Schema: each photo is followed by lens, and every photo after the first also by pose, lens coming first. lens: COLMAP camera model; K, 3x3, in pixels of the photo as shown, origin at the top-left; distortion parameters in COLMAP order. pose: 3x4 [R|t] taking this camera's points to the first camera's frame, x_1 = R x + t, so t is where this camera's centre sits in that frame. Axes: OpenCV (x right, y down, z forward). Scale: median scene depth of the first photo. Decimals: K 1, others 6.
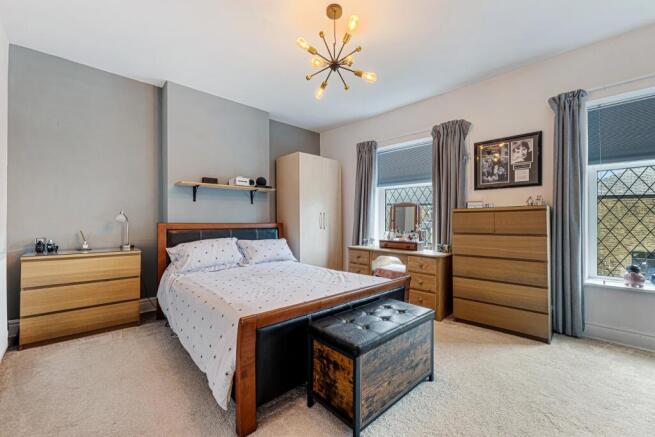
lens RADIAL K [[266.1, 0, 329.1], [0, 266.1, 218.7], [0, 0, 1]] dist [0.000225, -0.000882]
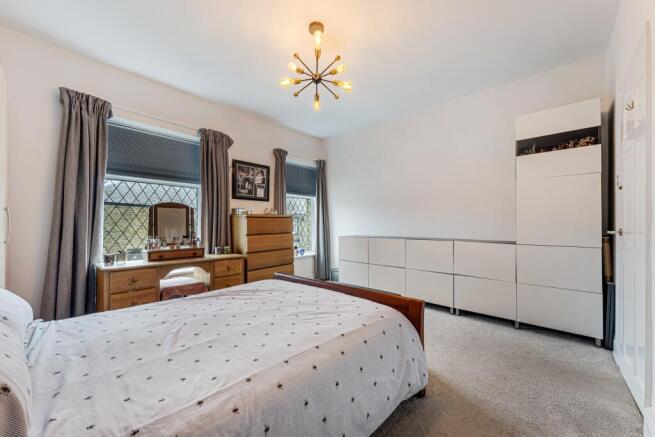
lens RADIAL K [[266.1, 0, 329.2], [0, 266.1, 220.5], [0, 0, 1]] dist [0.000225, -0.000882]
pose [[-0.069416, 0.010179, 0.997536, -0.609829], [-0.003074, 0.999941, -0.010417, 0.001295], [-0.997583, -0.003789, -0.069380, 0.598970]]
